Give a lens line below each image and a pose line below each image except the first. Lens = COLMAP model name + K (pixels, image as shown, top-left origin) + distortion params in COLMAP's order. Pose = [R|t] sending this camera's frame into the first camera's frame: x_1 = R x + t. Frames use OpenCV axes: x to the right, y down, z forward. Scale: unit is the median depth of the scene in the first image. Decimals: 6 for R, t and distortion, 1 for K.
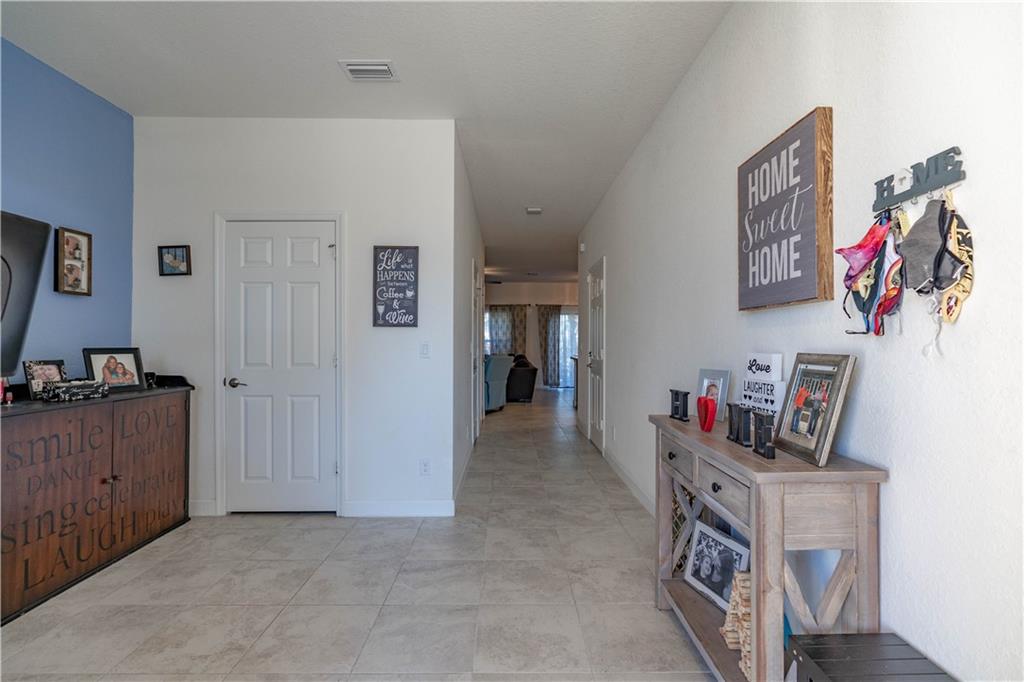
lens RADIAL K [[477.6, 0, 516.6], [0, 477.6, 349.0], [0, 0, 1]] dist [-0.006232, 0.000399]
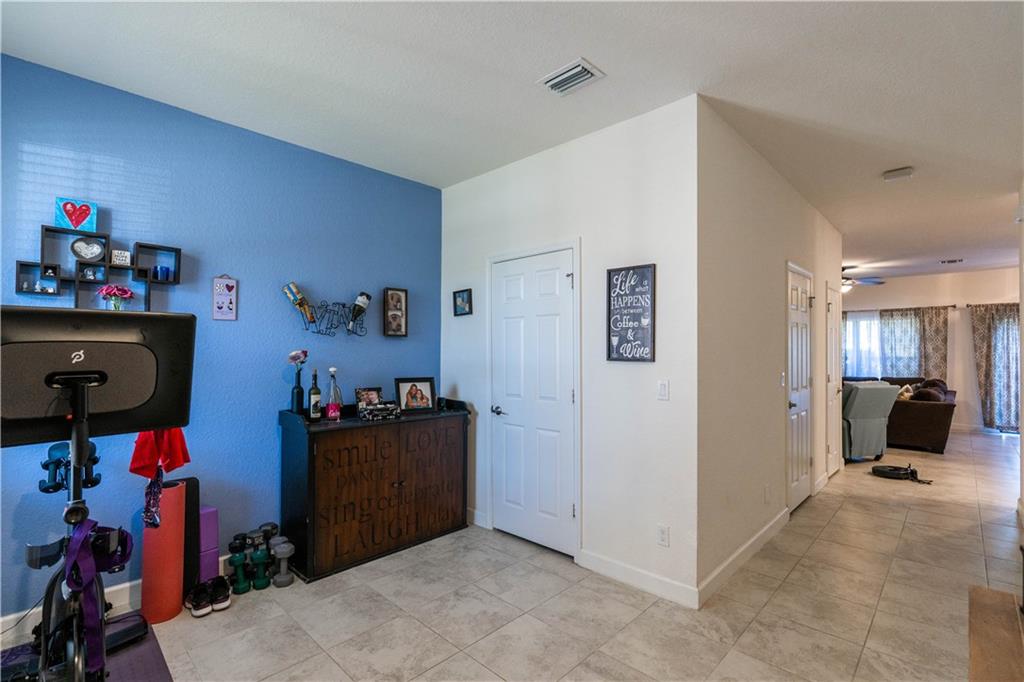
lens RADIAL K [[477.6, 0, 516.6], [0, 477.6, 349.0], [0, 0, 1]] dist [-0.006232, 0.000399]
pose [[0.700331, -0.001748, -0.713816, 0.231287], [-0.007789, 0.999919, -0.010090, -0.062974], [0.713775, 0.012626, 0.700261, 0.279414]]
